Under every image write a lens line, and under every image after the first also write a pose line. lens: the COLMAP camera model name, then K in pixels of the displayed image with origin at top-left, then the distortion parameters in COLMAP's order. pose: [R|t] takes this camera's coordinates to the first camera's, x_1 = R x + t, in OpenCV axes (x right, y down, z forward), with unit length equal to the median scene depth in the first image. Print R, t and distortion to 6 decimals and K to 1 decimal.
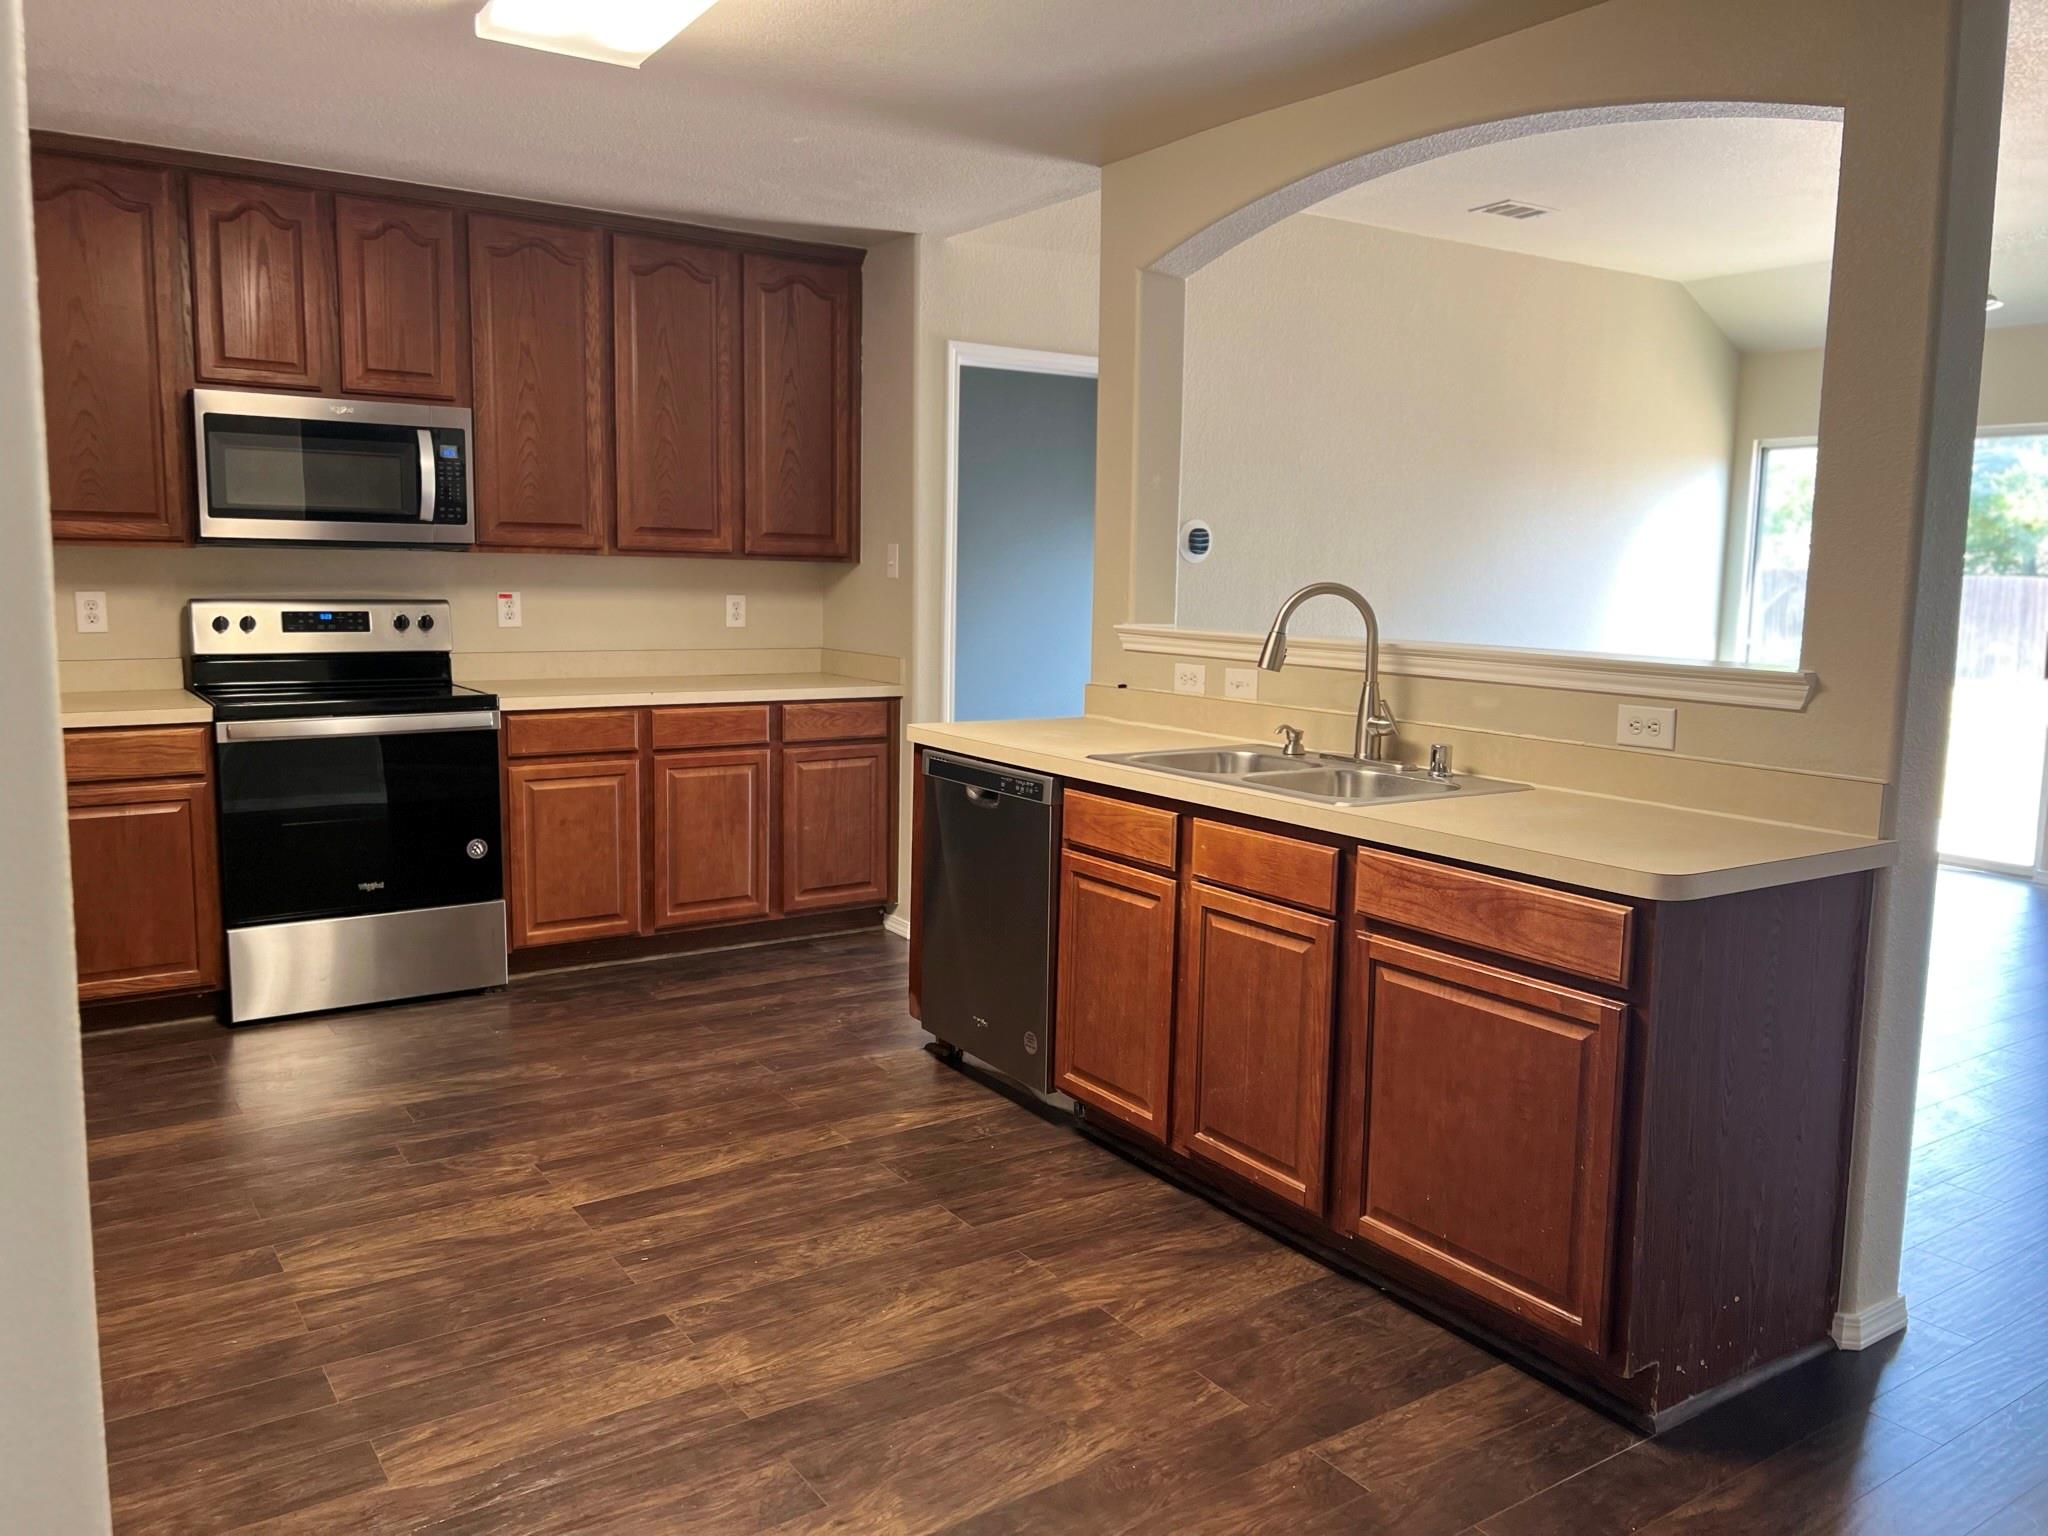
lens RADIAL K [[1549.6, 0, 1020.8], [0, 1549.6, 760.5], [0, 0, 1]] dist [0.064348, -0.087471]
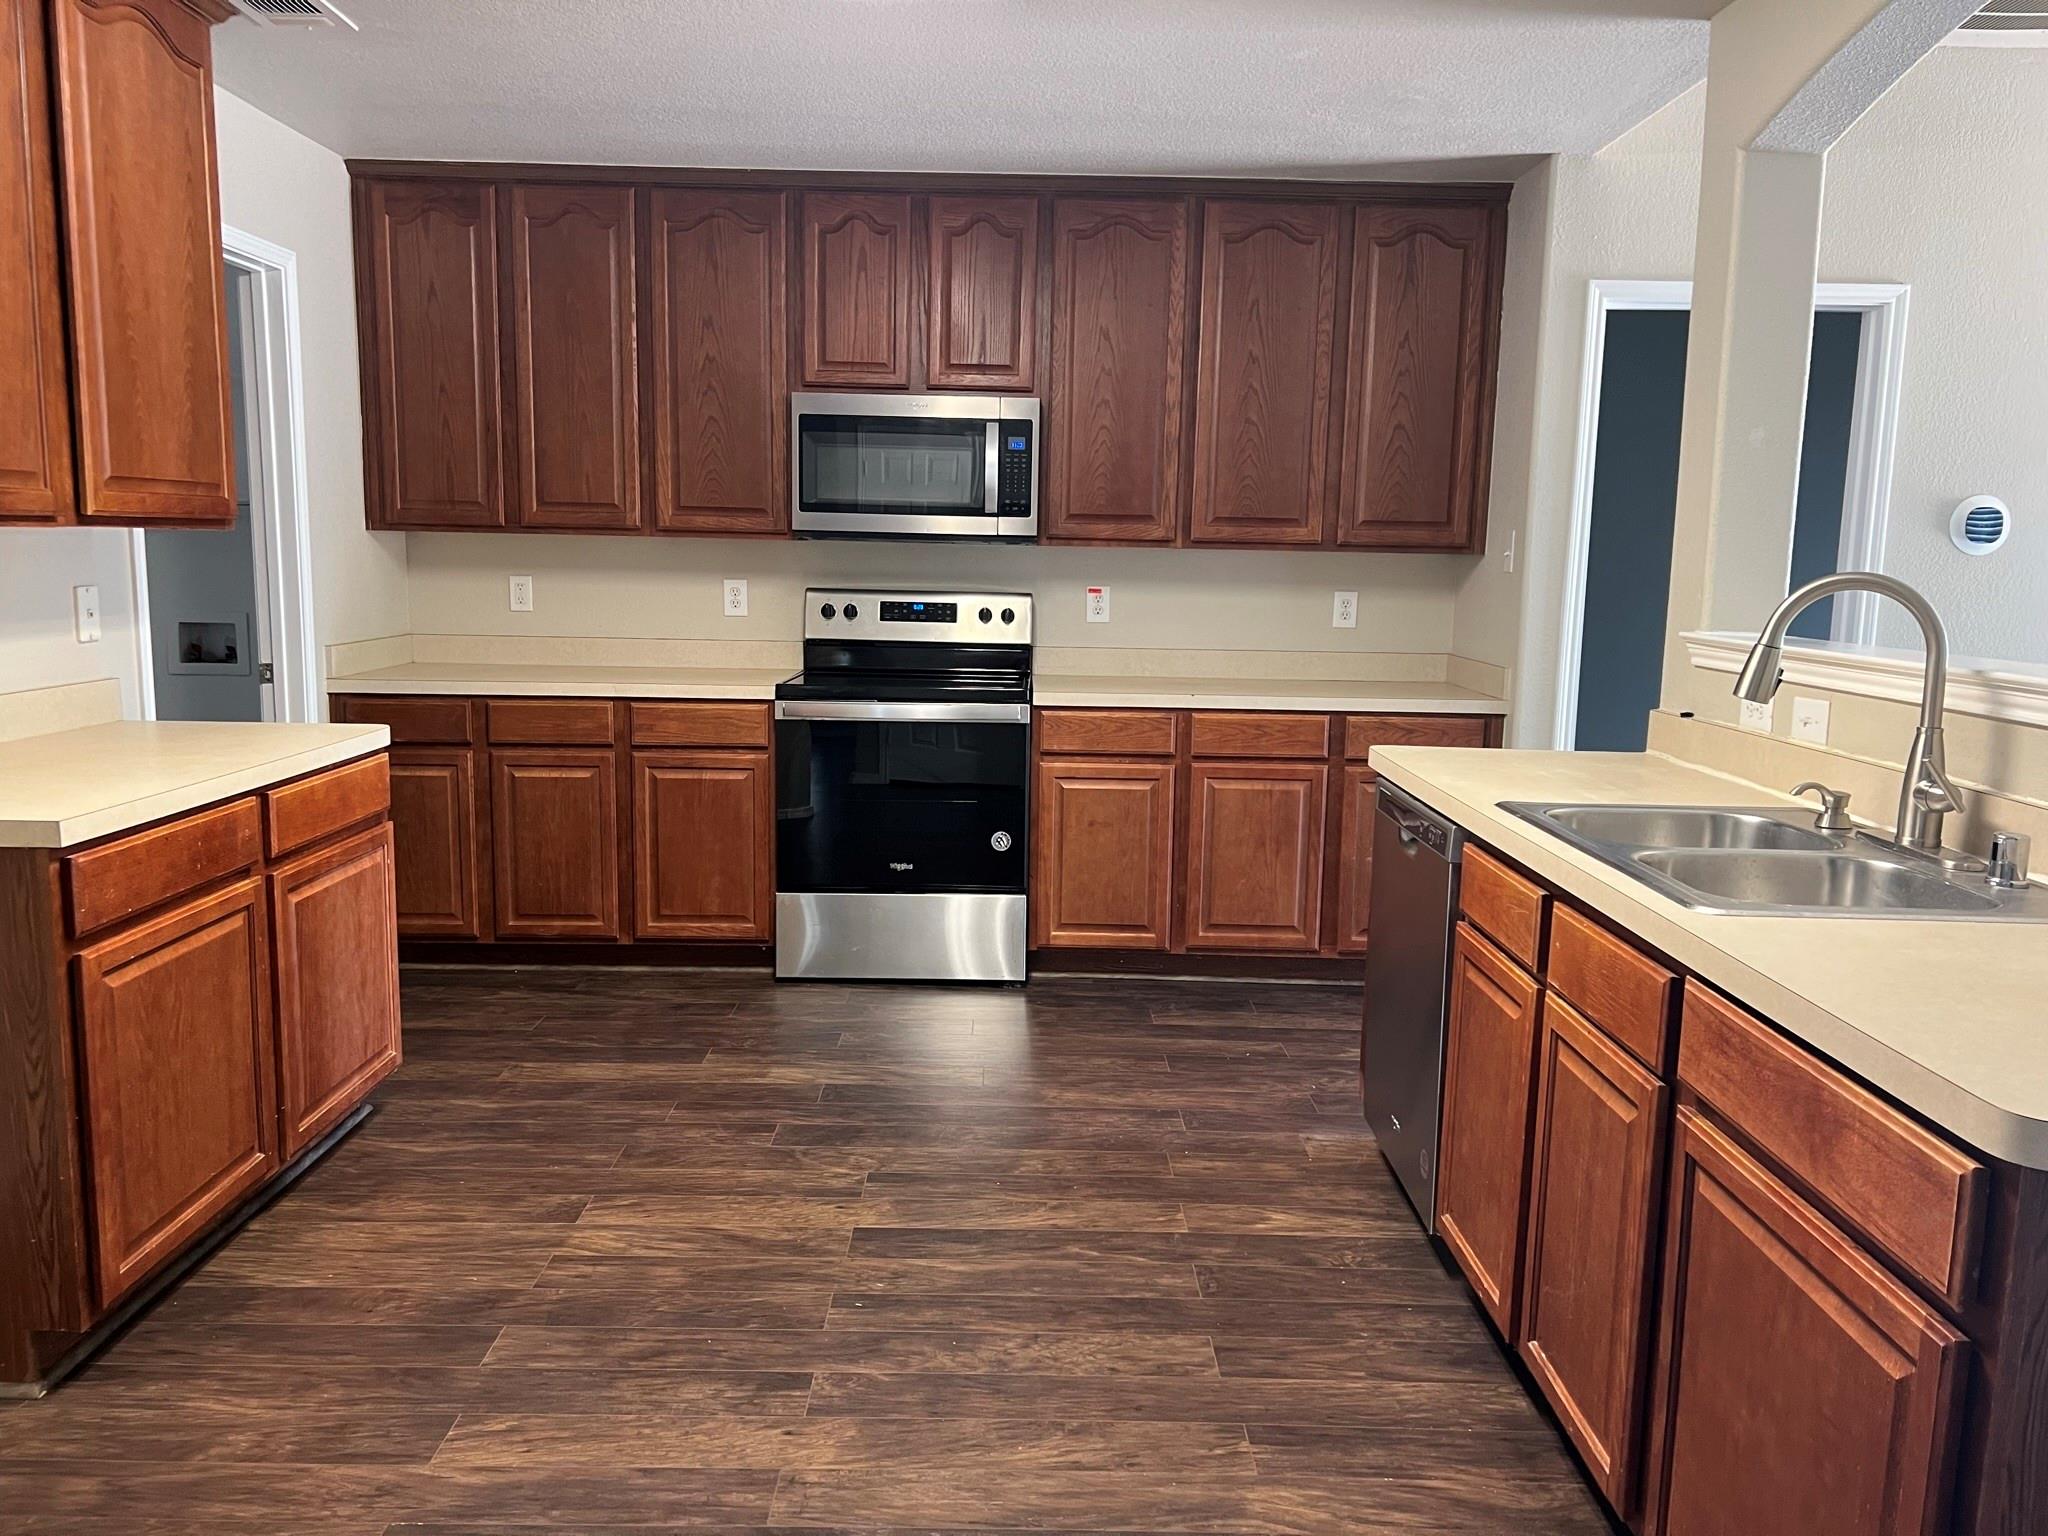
lens RADIAL K [[1549.6, 0, 1022.7], [0, 1549.6, 770.9], [0, 0, 1]] dist [0.064348, -0.087471]
pose [[0.825147, 0.078251, -0.559472, 0.233273], [-0.076568, 0.996713, 0.026478, -0.017303], [0.559704, 0.020989, 0.828426, 0.207329]]
